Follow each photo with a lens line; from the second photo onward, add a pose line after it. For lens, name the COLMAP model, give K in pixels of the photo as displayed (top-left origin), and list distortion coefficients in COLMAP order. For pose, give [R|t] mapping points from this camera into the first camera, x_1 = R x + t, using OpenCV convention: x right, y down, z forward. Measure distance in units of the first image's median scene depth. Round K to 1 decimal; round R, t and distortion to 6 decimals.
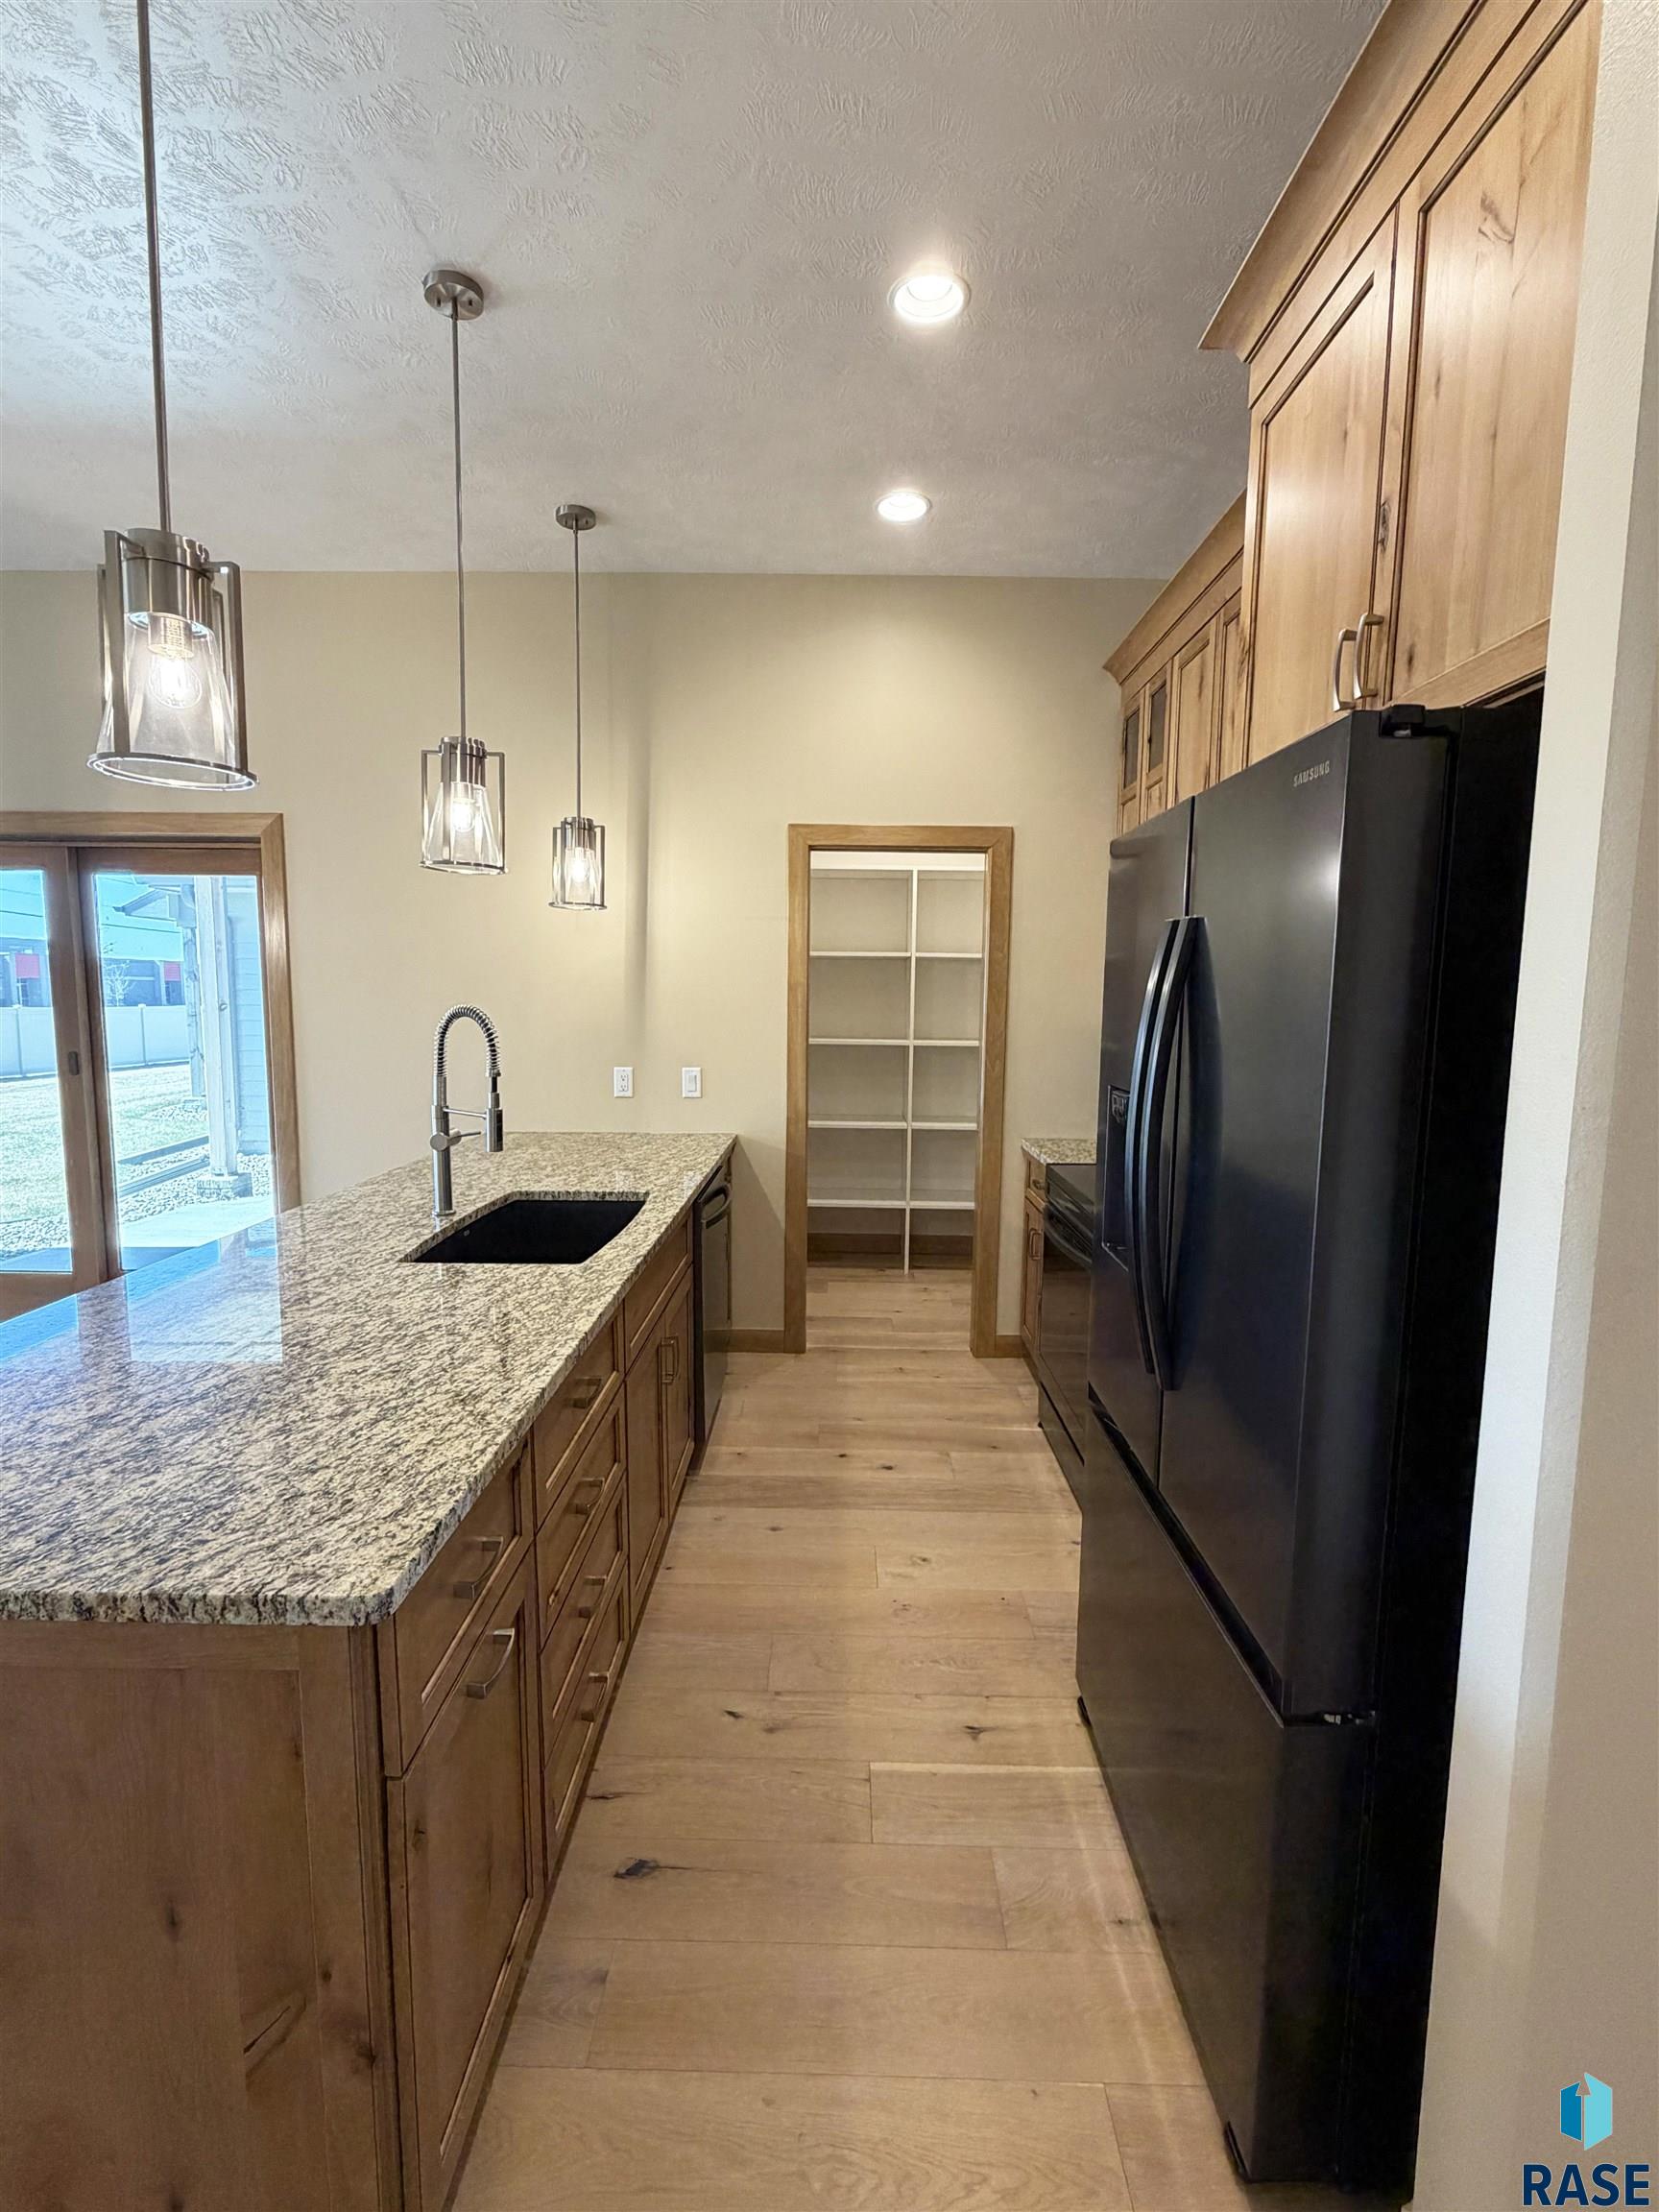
lens RADIAL K [[1035.4, 0, 827.4], [0, 1035.4, 1117.0], [0, 0, 1]] dist [0.000587, -0.000110]
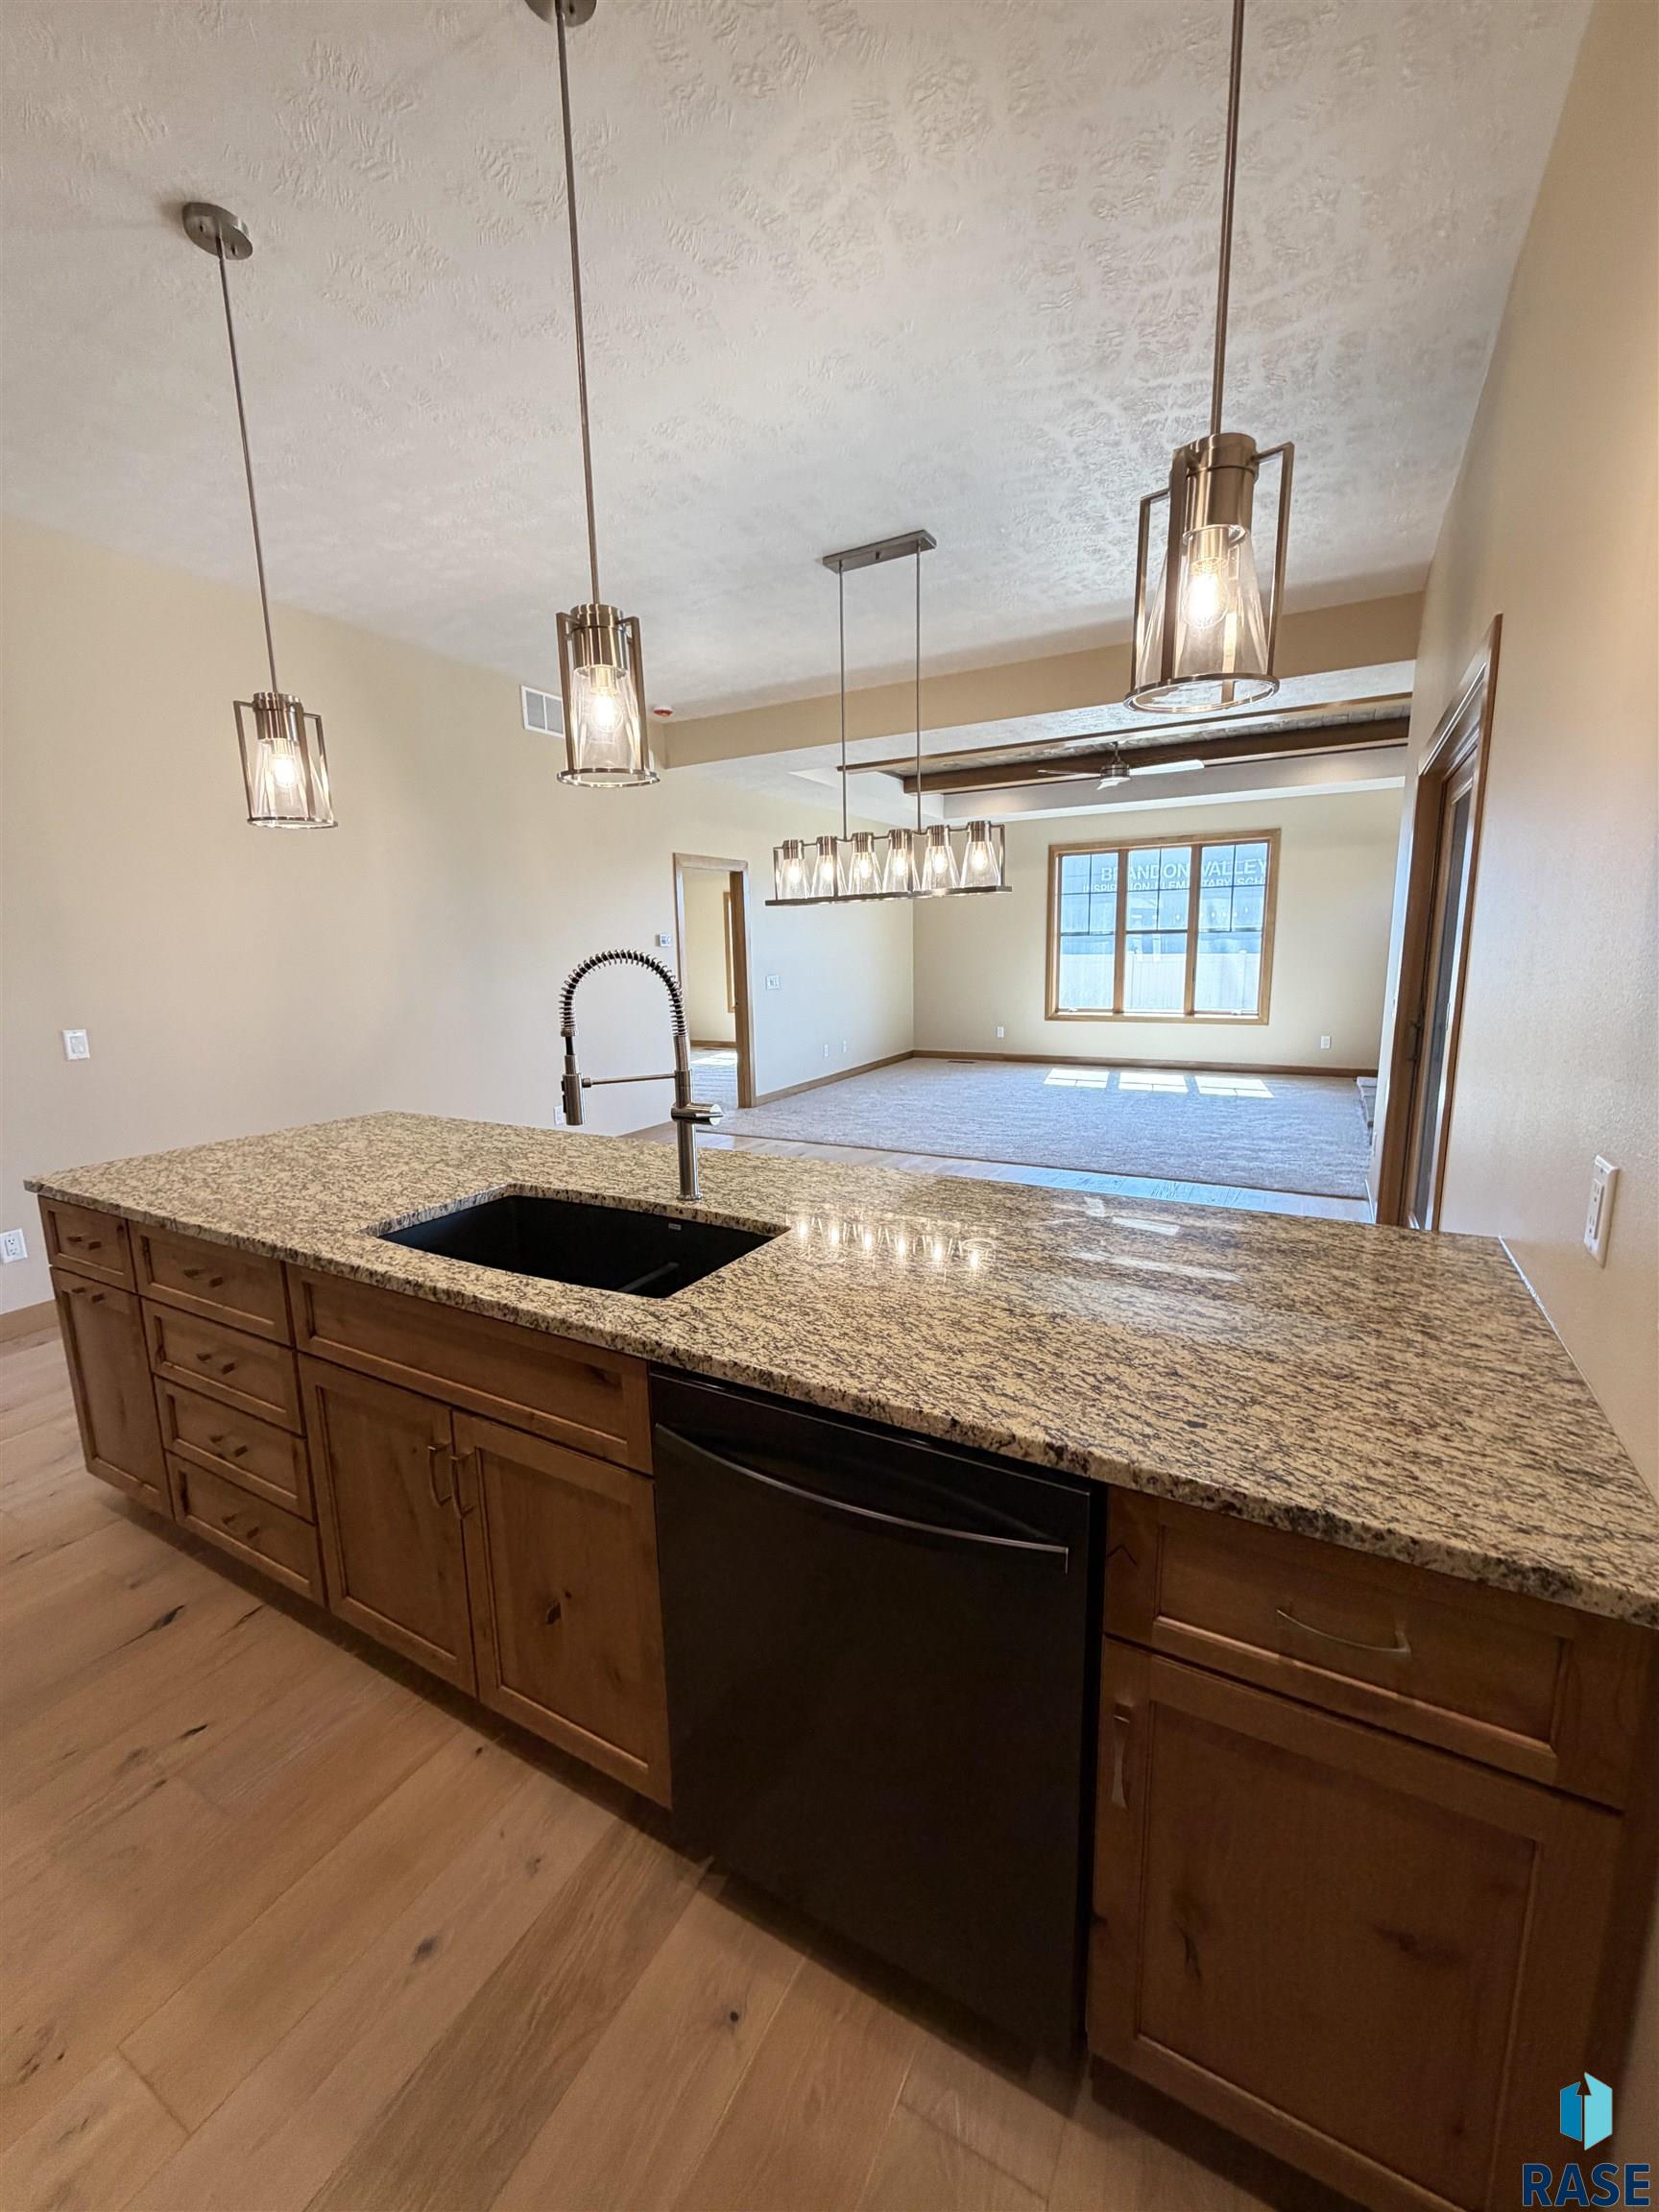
lens RADIAL K [[860.1, 0, 829.5], [0, 860.1, 1080.4], [0, 0, 1]] dist [0.001632, 0.000134]
pose [[-0.469249, 0.134121, -0.872821, 0.125273], [-0.081446, 0.977612, 0.194011, -0.099323], [0.879302, 0.162128, -0.447820, 0.921529]]
